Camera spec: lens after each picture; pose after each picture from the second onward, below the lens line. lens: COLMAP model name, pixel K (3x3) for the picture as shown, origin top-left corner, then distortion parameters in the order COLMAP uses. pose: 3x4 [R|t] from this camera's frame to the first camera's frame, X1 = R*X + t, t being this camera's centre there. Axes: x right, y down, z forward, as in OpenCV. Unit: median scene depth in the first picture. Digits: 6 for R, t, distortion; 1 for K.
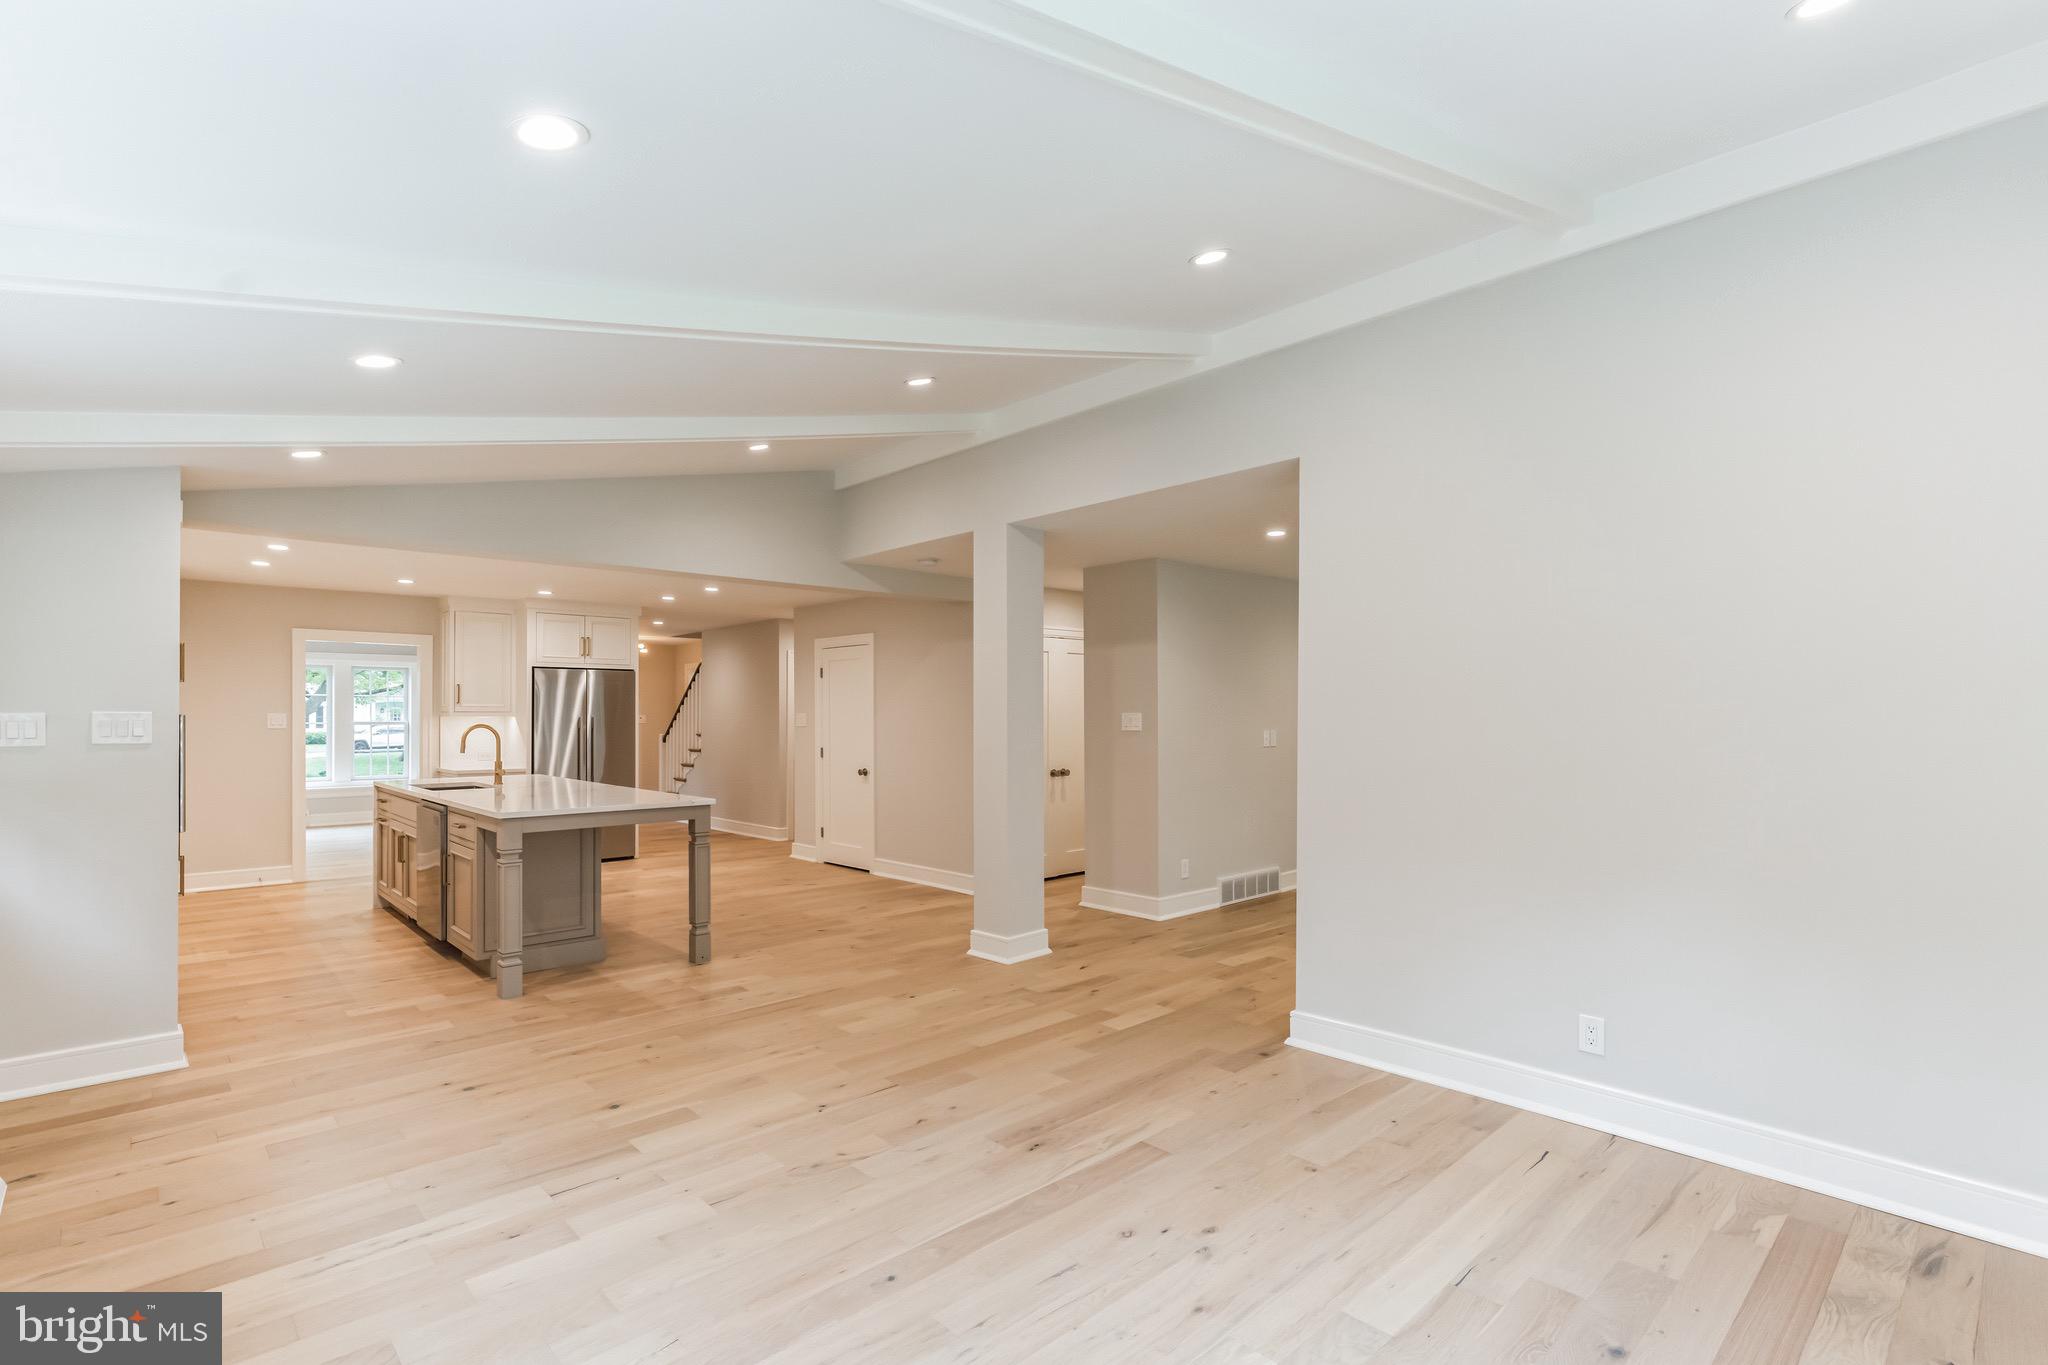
lens RADIAL K [[968.2, 0, 1029.4], [0, 968.2, 691.8], [0, 0, 1]] dist [0.000174, 0.000802]
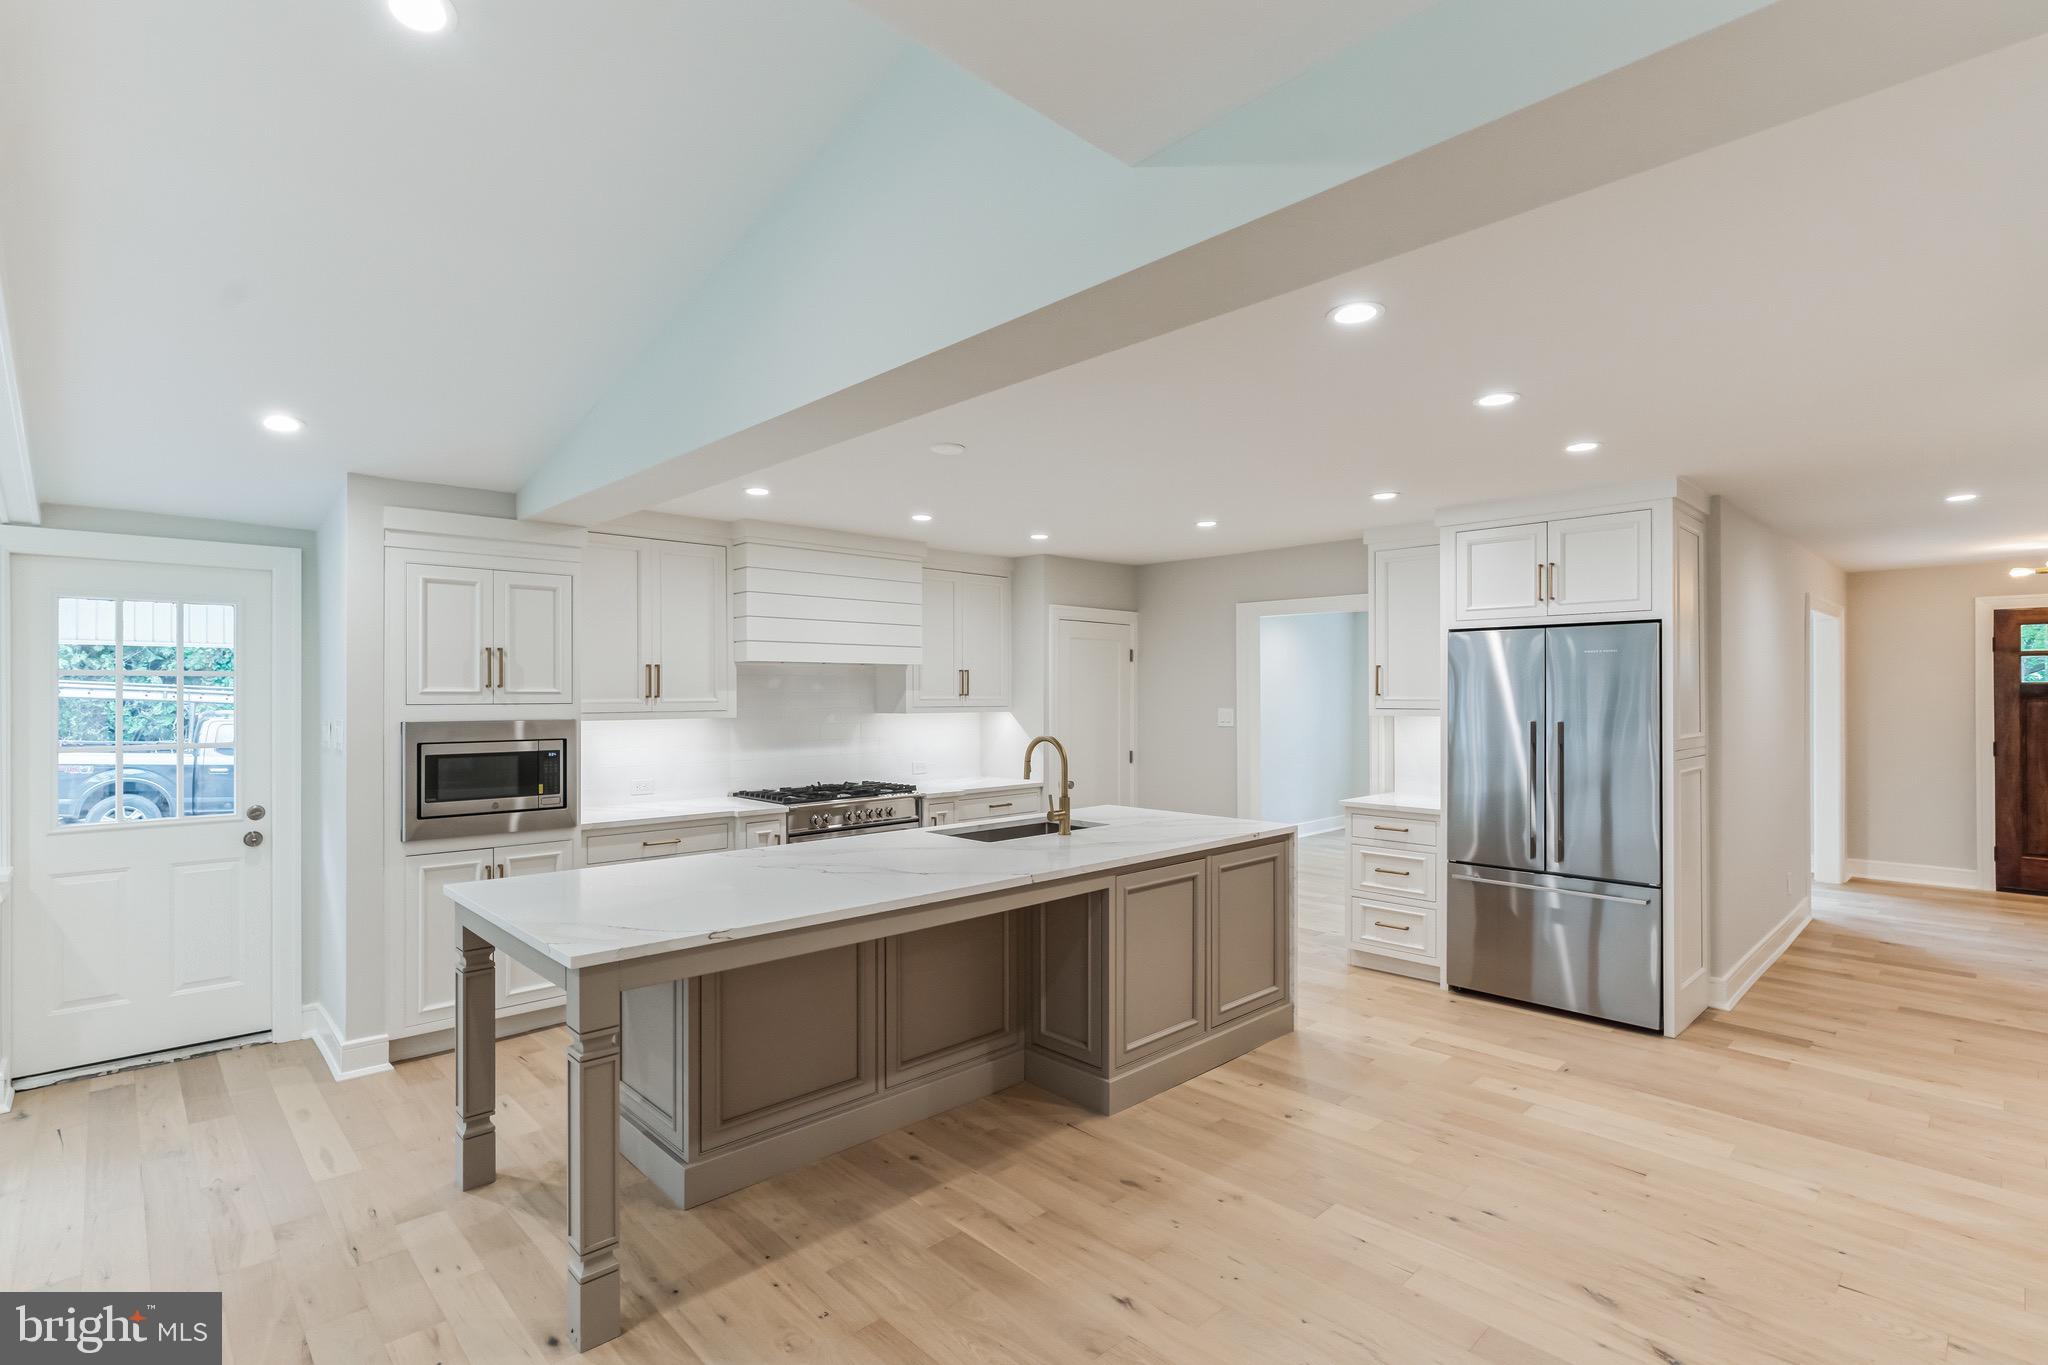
lens RADIAL K [[968.2, 0, 1010.6], [0, 968.2, 689.9], [0, 0, 1]] dist [0.000174, 0.000802]
pose [[-0.010069, -0.006354, -0.999929, 0.061567], [0.025253, 0.999659, -0.006606, 0.008020], [0.999630, -0.025317, -0.009905, 0.975833]]
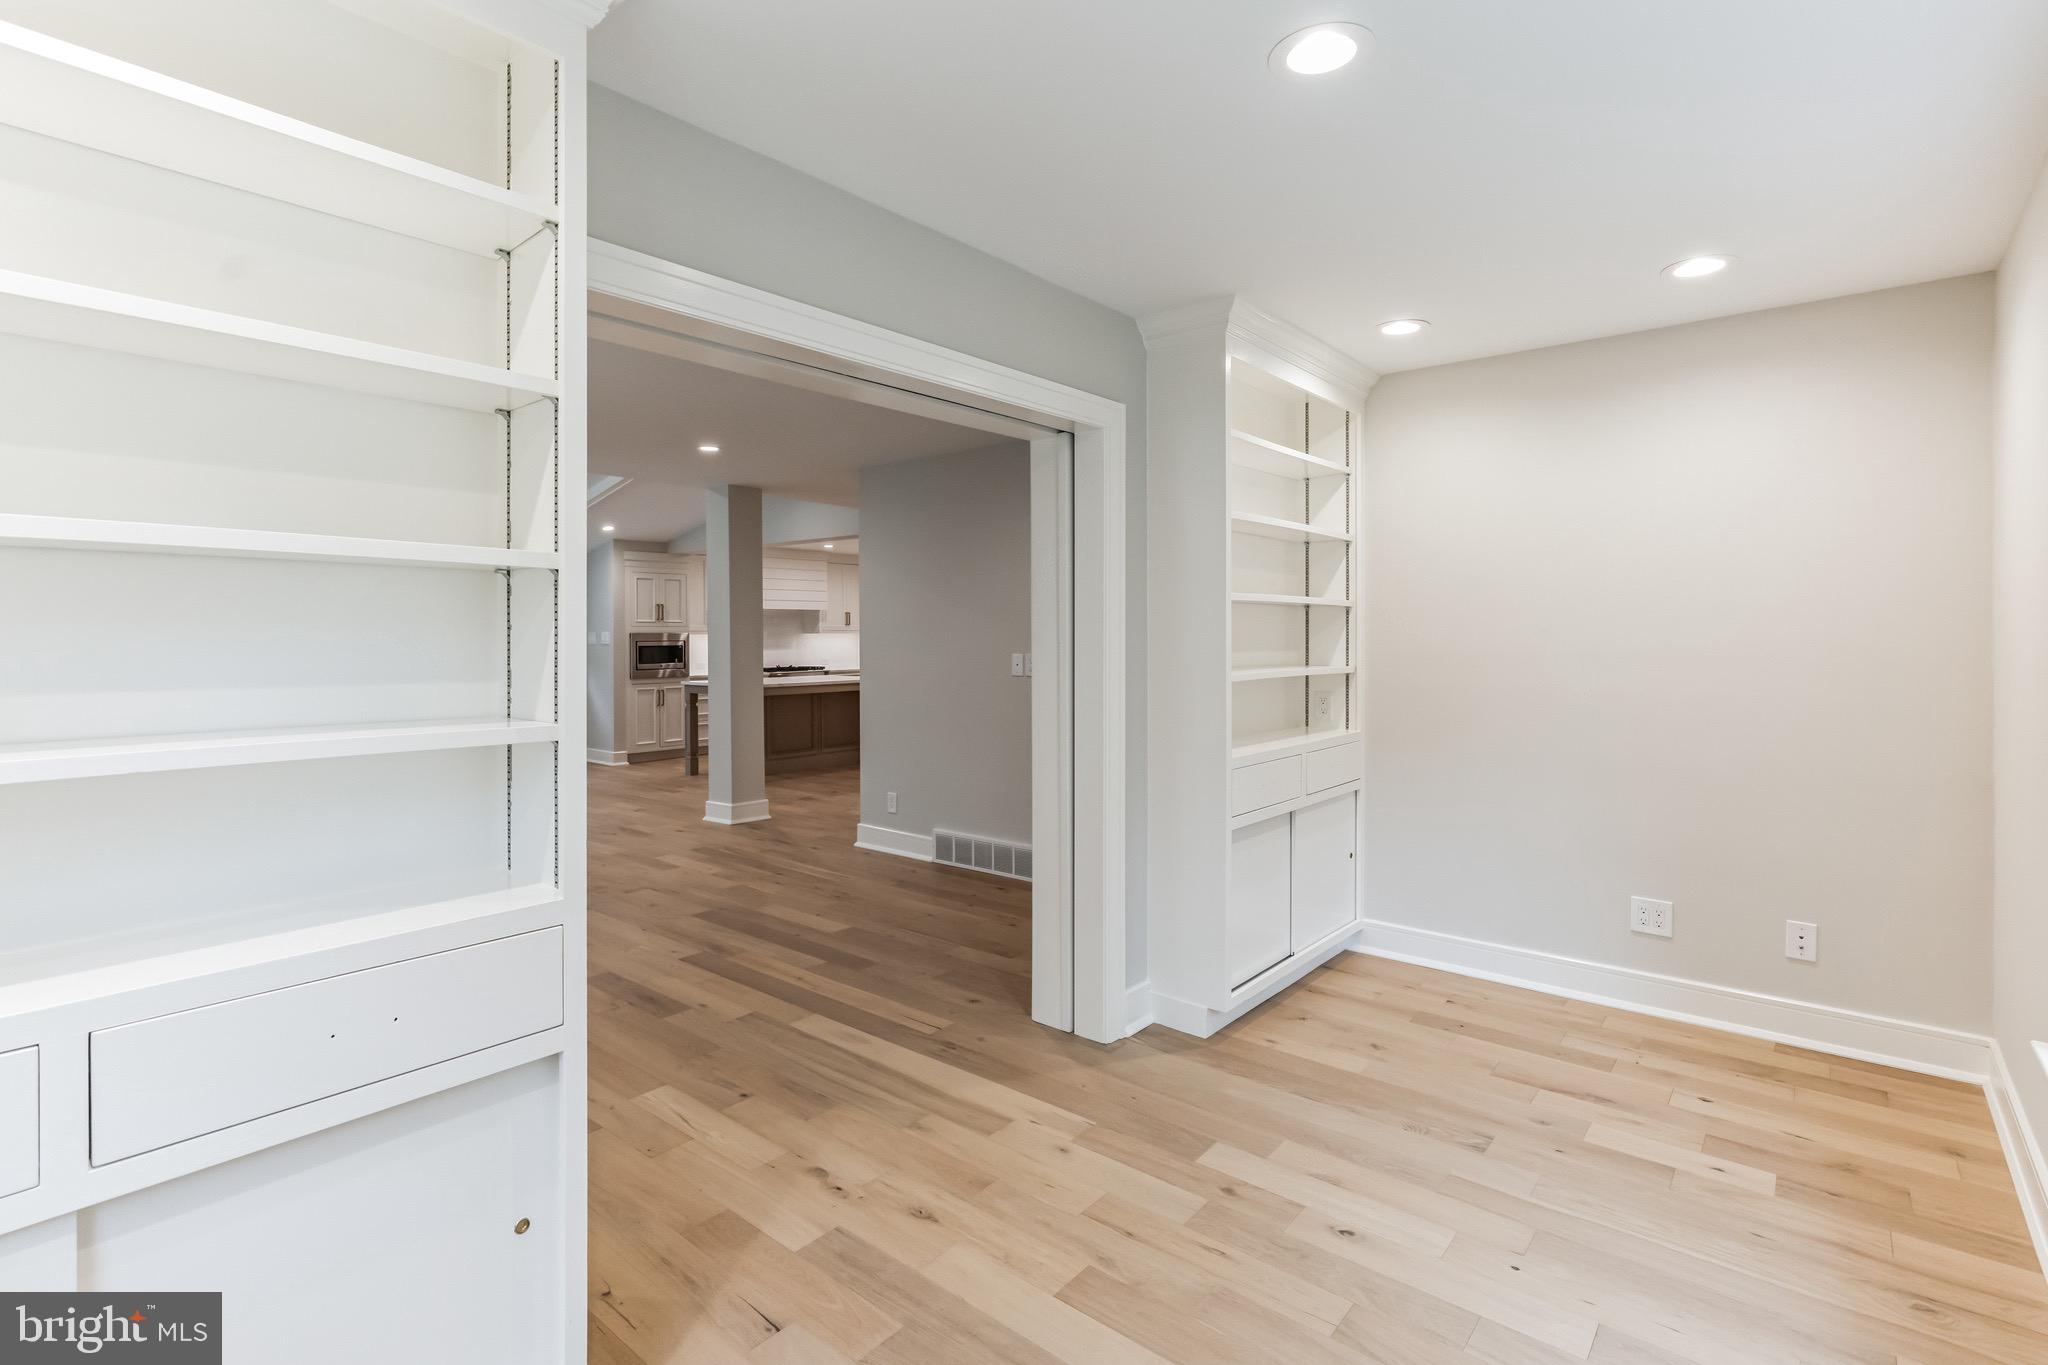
lens RADIAL K [[968.2, 0, 1017.2], [0, 968.2, 636.2], [0, 0, 1]] dist [0.000174, 0.000802]
pose [[0.114872, 0.004040, -0.993372, 1.090914], [0.026345, 0.999628, 0.007112, 0.024619], [0.993031, -0.026988, 0.114723, 1.035931]]
